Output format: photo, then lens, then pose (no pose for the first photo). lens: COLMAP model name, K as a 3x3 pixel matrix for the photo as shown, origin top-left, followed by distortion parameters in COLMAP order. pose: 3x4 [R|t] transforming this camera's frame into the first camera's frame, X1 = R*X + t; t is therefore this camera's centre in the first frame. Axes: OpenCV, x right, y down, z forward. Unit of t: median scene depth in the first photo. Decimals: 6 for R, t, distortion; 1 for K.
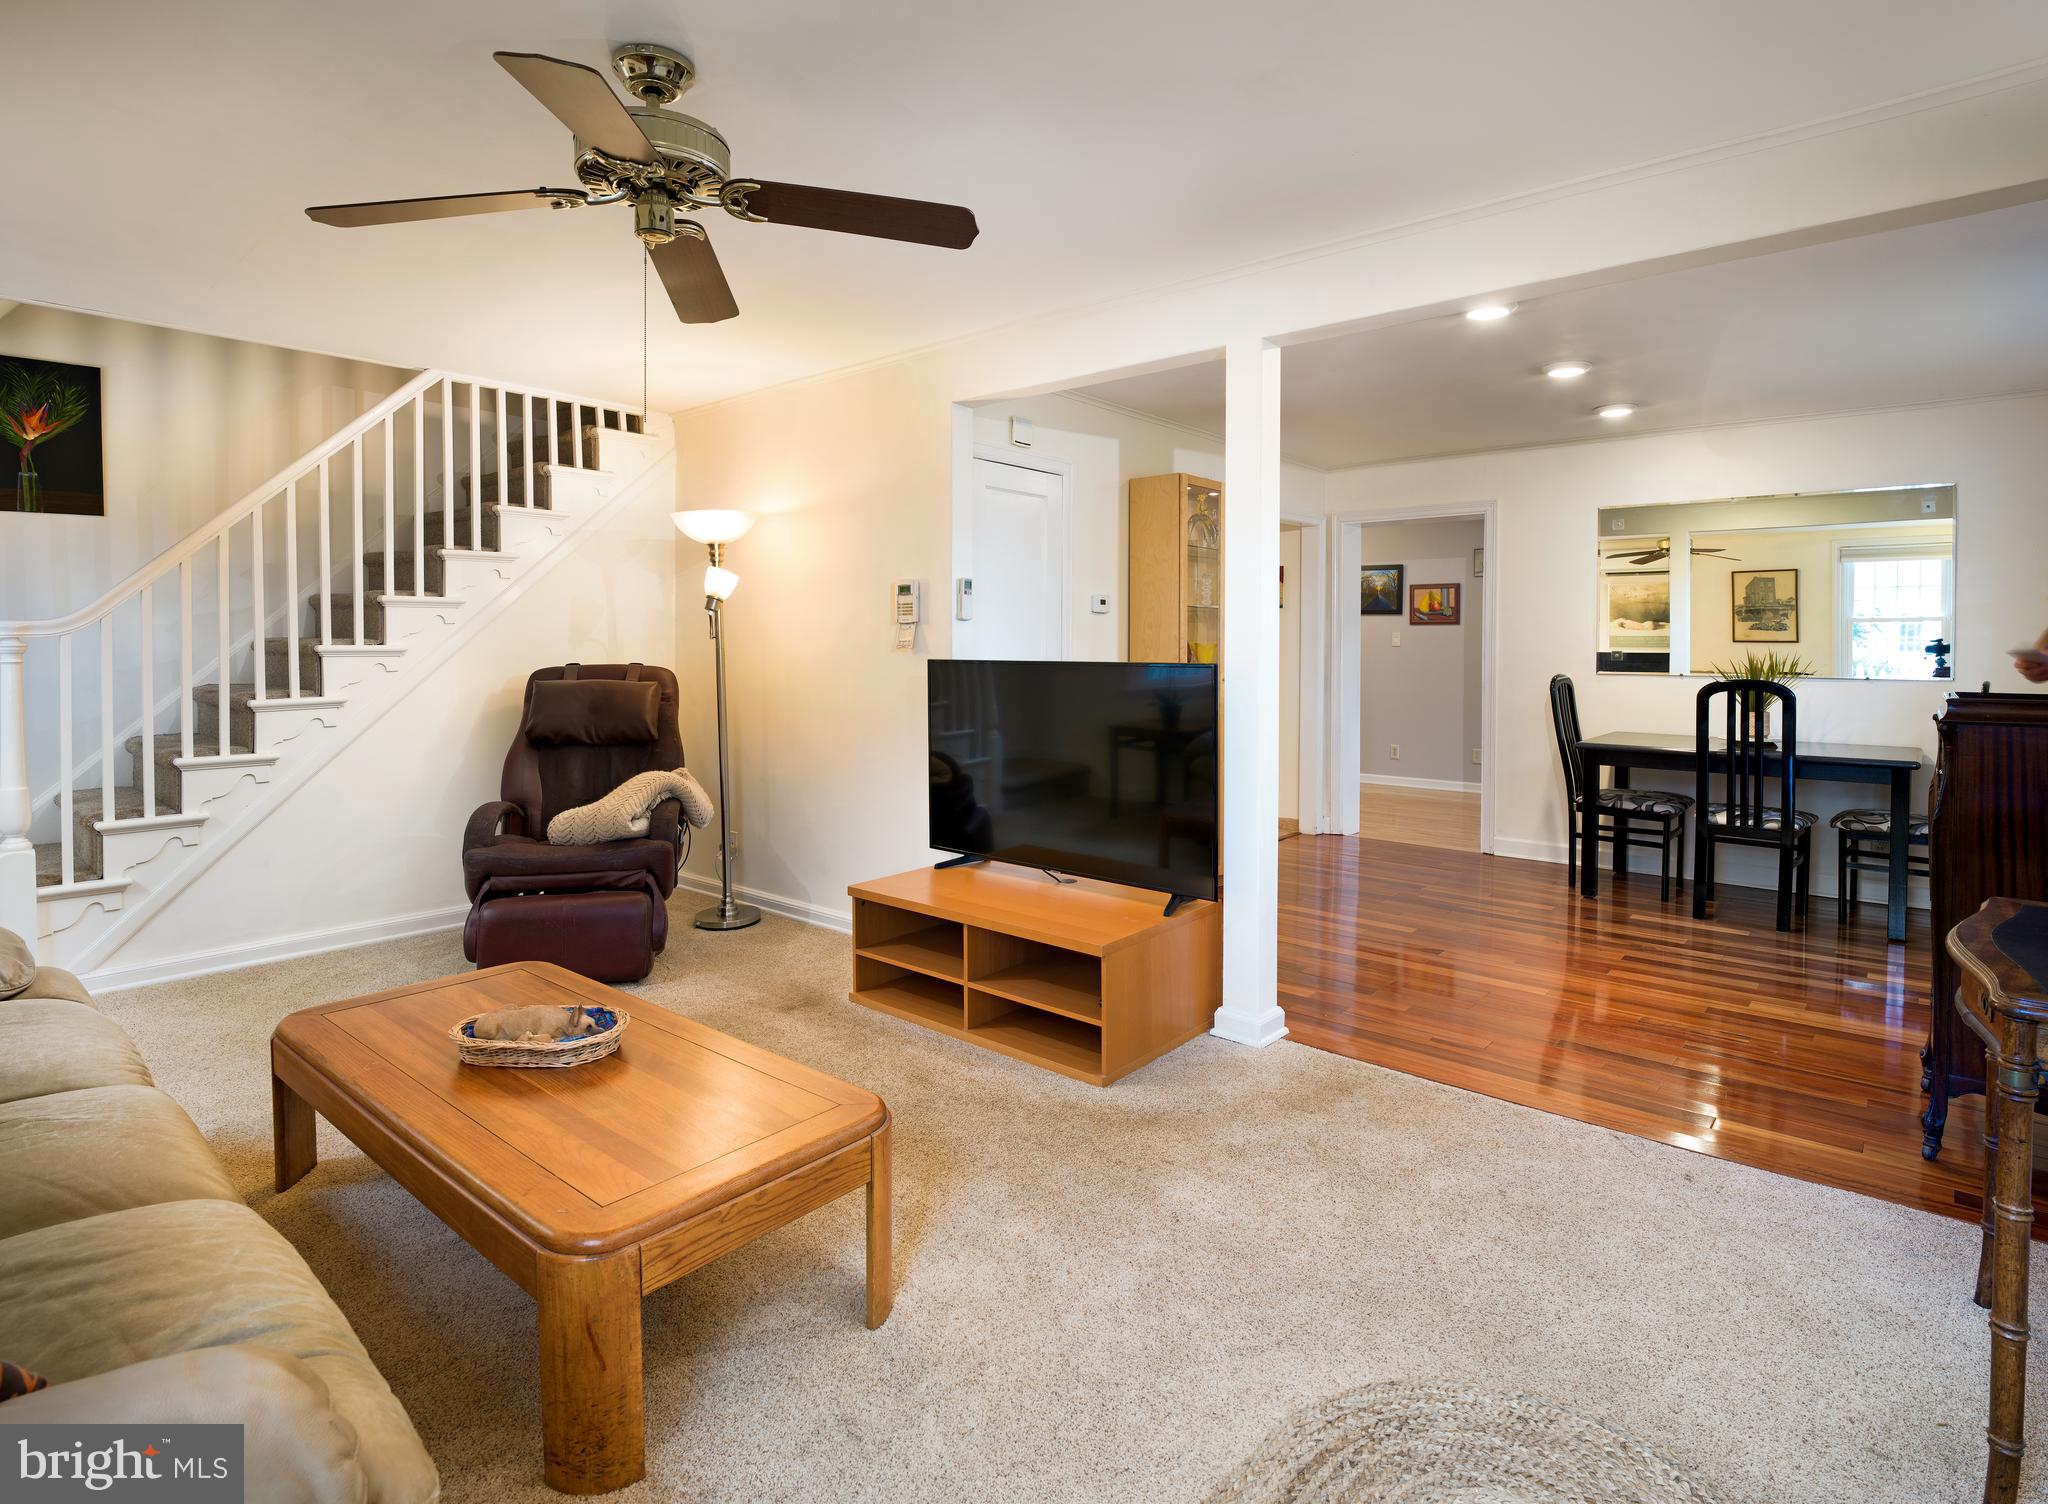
lens RADIAL K [[1070.8, 0, 1025.2], [0, 1070.8, 683.7], [0, 0, 1]] dist [-0.008884, -0.001145]
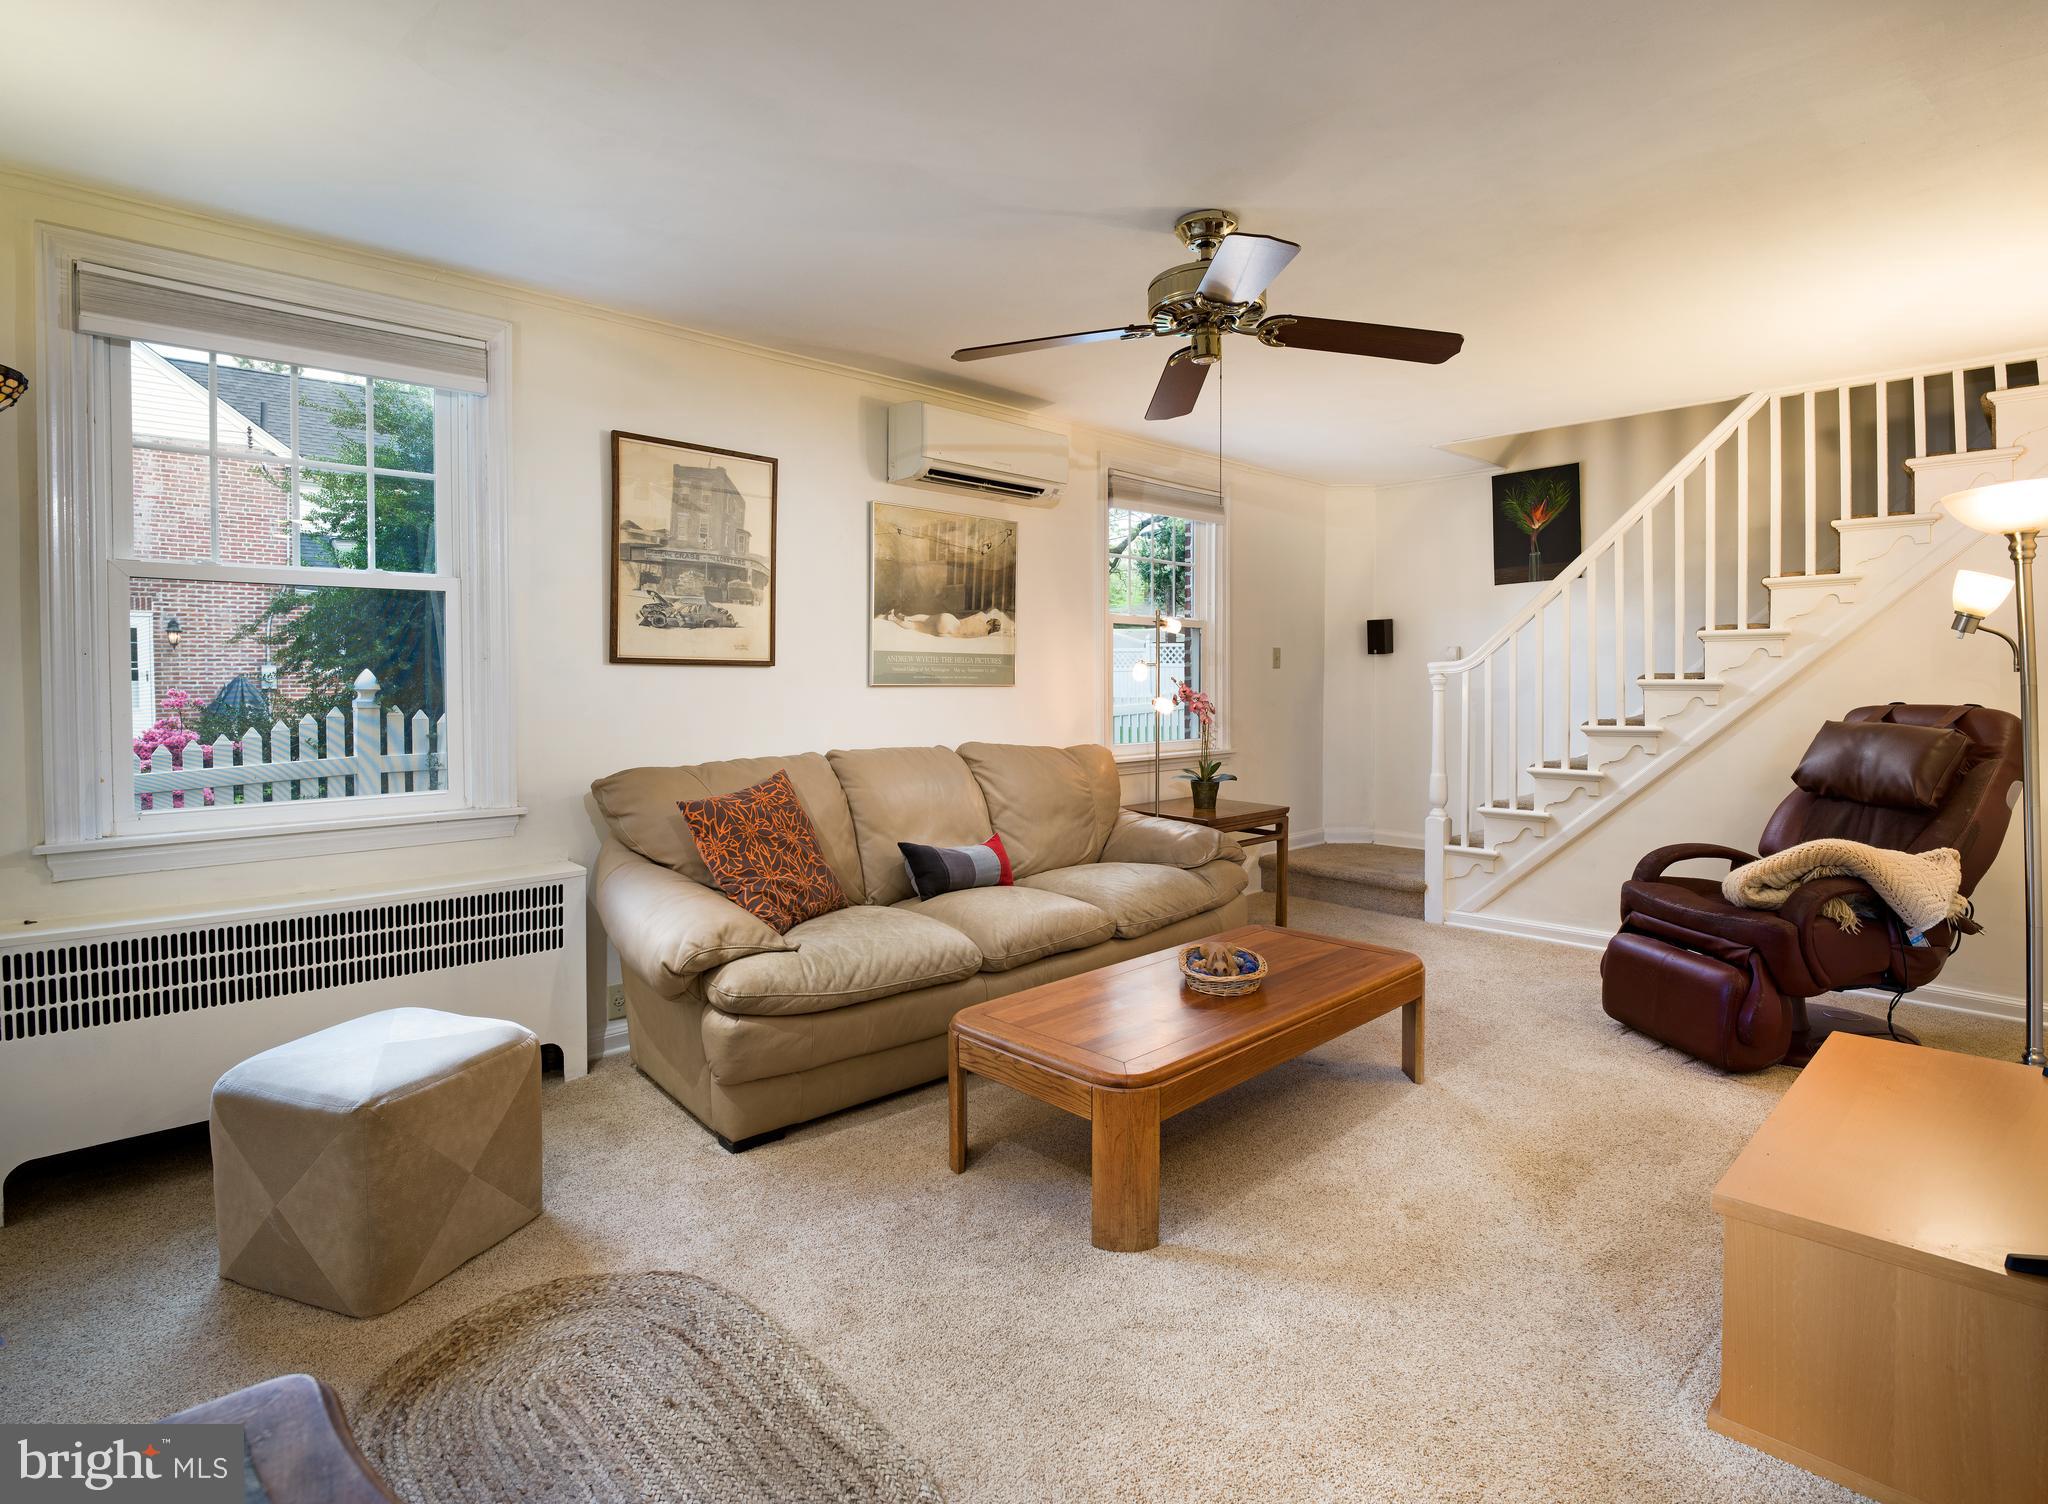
lens RADIAL K [[1070.8, 0, 1025.2], [0, 1070.8, 683.7], [0, 0, 1]] dist [-0.008884, -0.001145]
pose [[-0.097555, 0.005426, -0.995215, 1.272036], [-0.042484, 0.999051, 0.009612, -0.036865], [0.994323, 0.043218, -0.097232, 1.236365]]
